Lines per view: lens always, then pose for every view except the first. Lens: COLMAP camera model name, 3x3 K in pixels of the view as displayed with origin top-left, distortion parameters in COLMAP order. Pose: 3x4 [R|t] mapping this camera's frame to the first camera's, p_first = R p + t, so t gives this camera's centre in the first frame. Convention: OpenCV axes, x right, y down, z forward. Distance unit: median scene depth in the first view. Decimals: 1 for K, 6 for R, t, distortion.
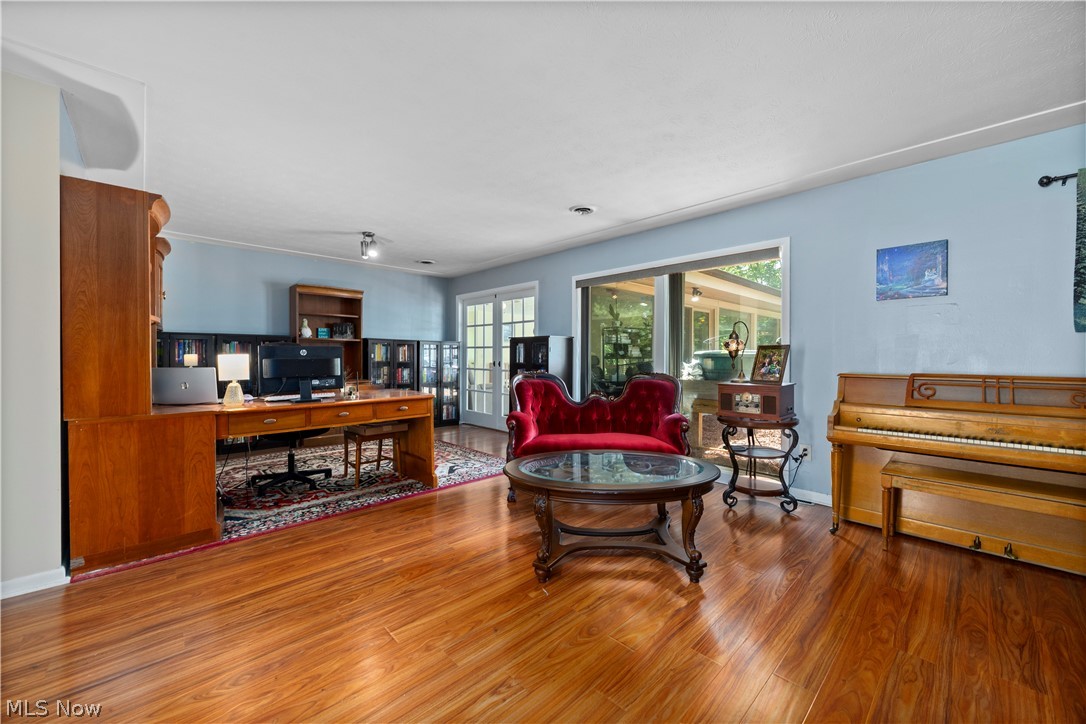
lens RADIAL K [[417.3, 0, 551.4], [0, 417.3, 361.7], [0, 0, 1]] dist [-0.003034, 0.000017]
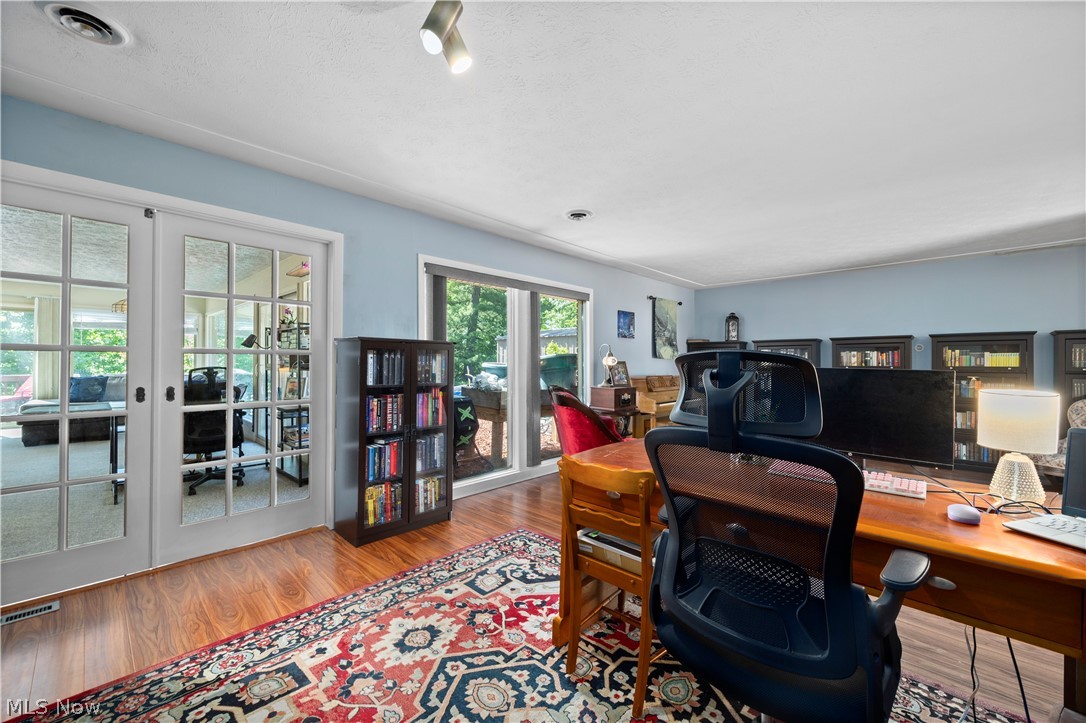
lens RADIAL K [[417.3, 0, 562.8], [0, 417.3, 359.7], [0, 0, 1]] dist [-0.003034, 0.000017]
pose [[-0.050658, 0.000840, 0.998716, -0.640489], [0.009565, 0.999954, -0.000356, -0.029653], [-0.998670, 0.009534, -0.050664, 0.806209]]
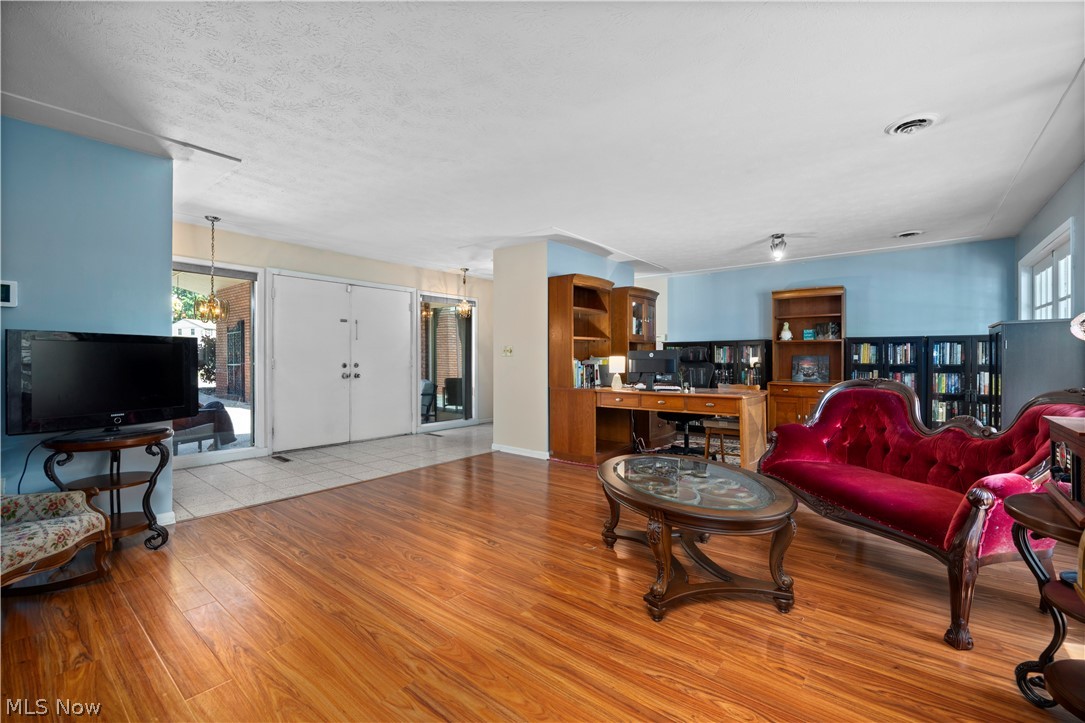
lens RADIAL K [[459.4, 0, 542.8], [0, 459.4, 365.0], [0, 0, 1]] dist [-0.009519, -0.000566]
pose [[0.114928, 0.010868, -0.993314, 0.508357], [-0.010721, 0.999895, 0.009700, -0.000202], [0.993316, 0.009535, 0.115033, 0.269709]]
